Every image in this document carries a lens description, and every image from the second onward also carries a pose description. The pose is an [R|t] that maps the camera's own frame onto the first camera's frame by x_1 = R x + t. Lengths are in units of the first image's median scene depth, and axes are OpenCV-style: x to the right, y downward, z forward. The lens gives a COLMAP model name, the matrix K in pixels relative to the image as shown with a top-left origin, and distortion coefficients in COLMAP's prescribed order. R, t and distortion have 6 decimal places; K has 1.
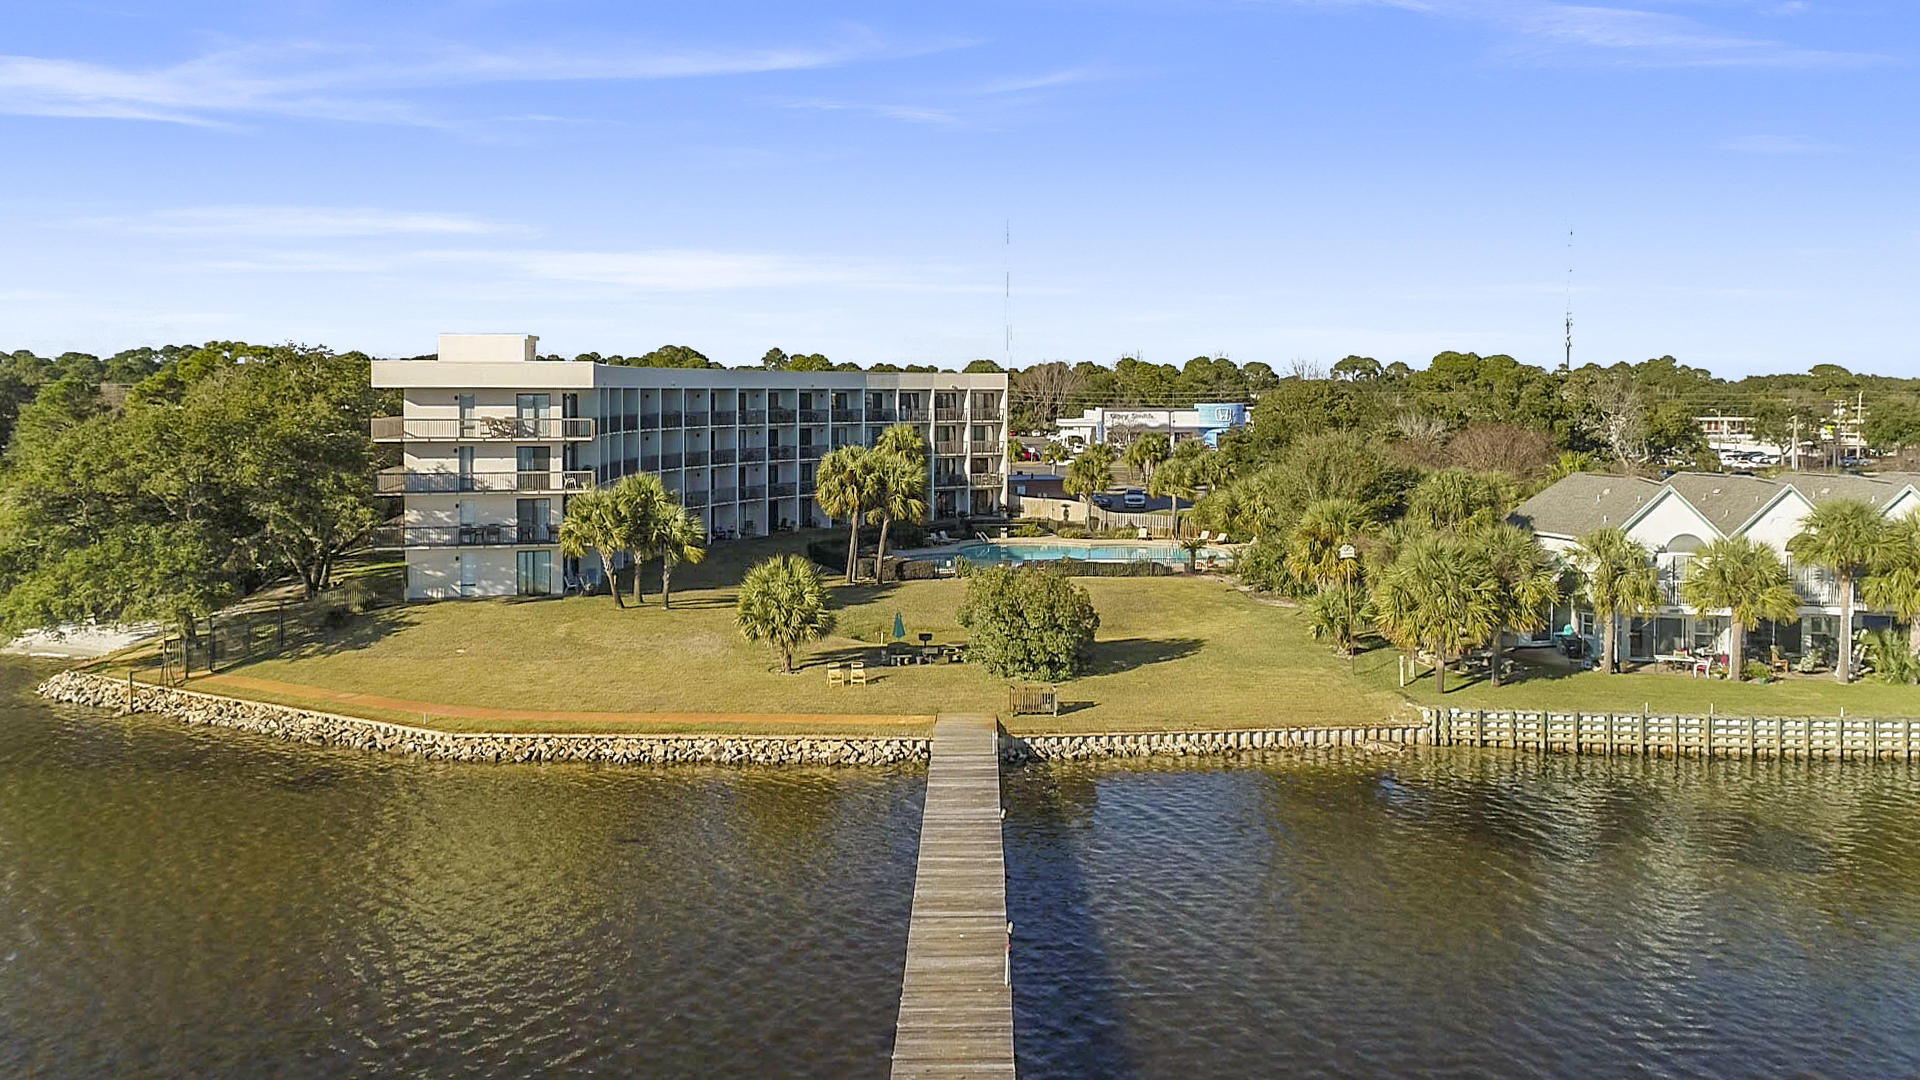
lens RADIAL K [[1342.5, 0, 960.0], [0, 1342.5, 540.0], [0, 0, 1]] dist [0.032199, -0.000812]
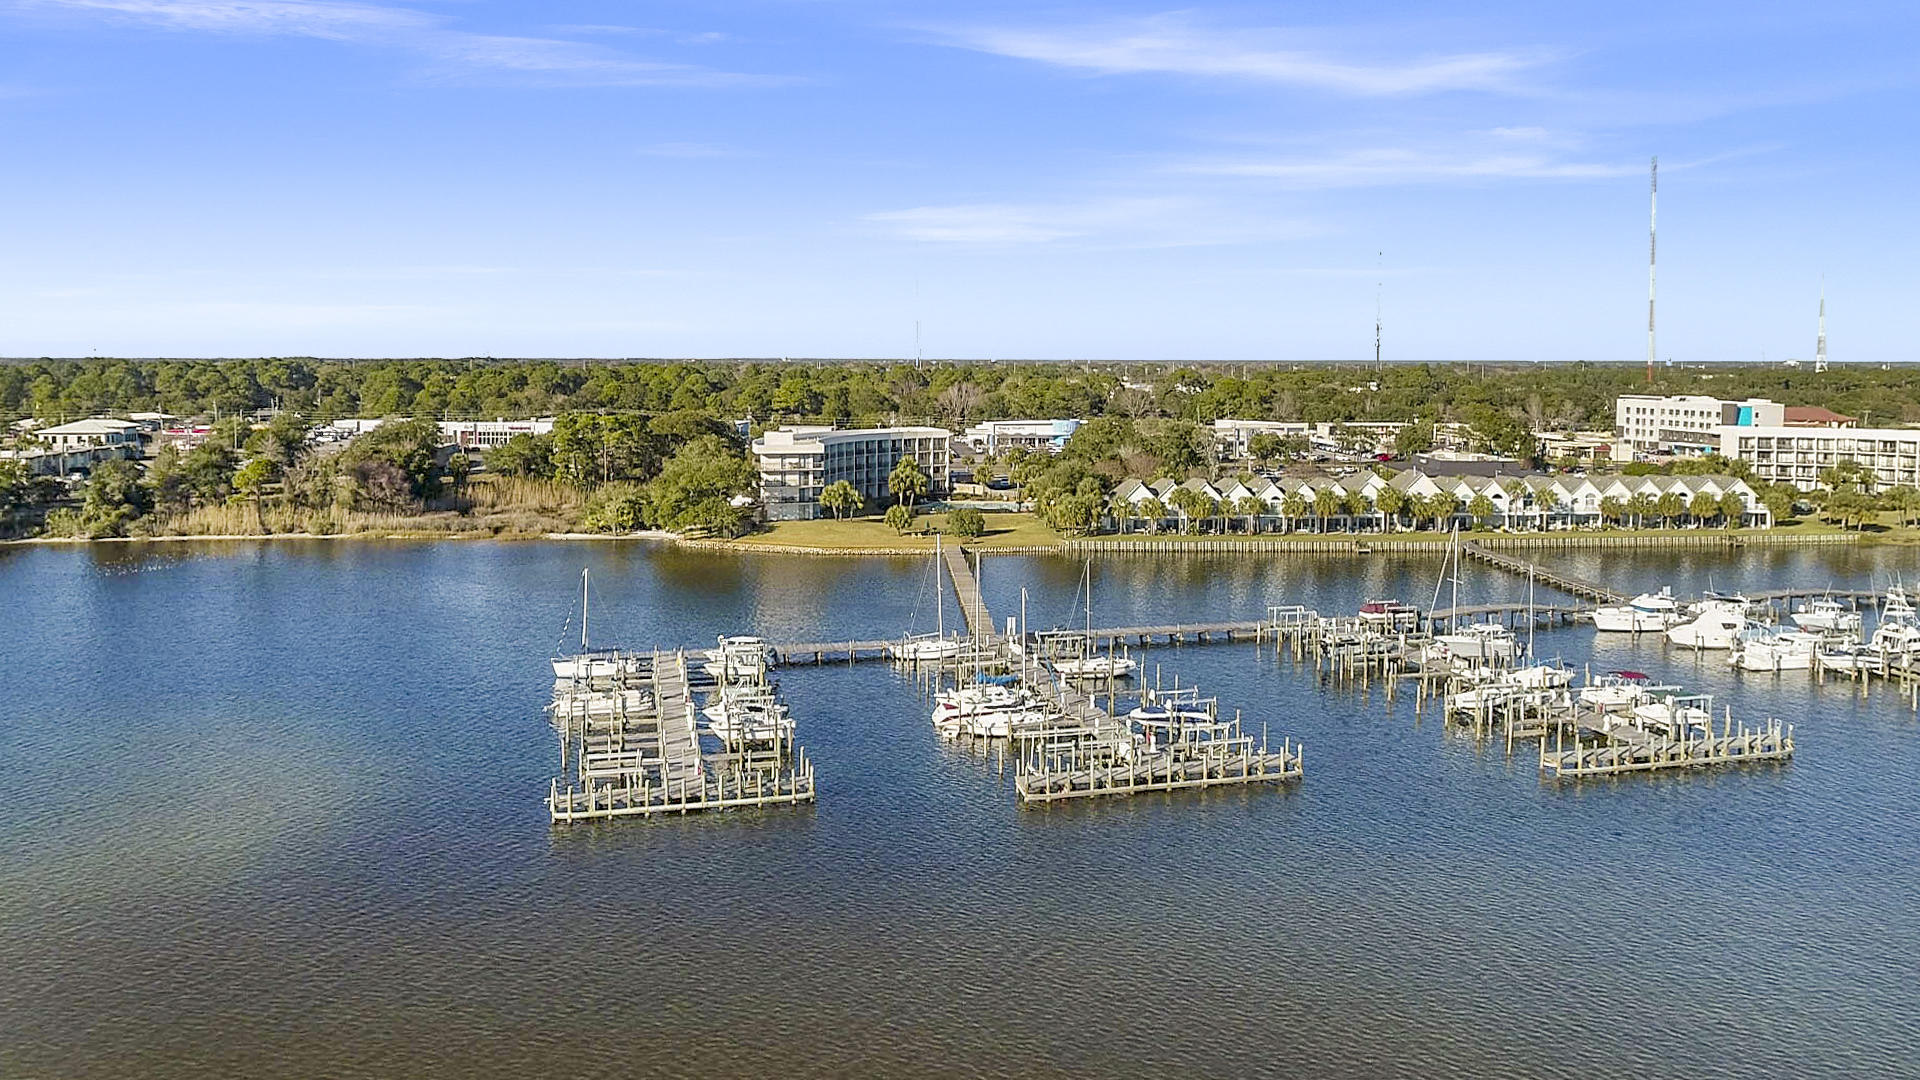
lens RADIAL K [[1342.5, 0, 960.0], [0, 1342.5, 540.0], [0, 0, 1]] dist [0.032199, -0.000812]
pose [[0.997320, -0.009691, 0.072517, -0.183706], [0.008054, 0.999707, 0.022824, 0.020705], [-0.072717, -0.022179, 0.997106, -2.114611]]
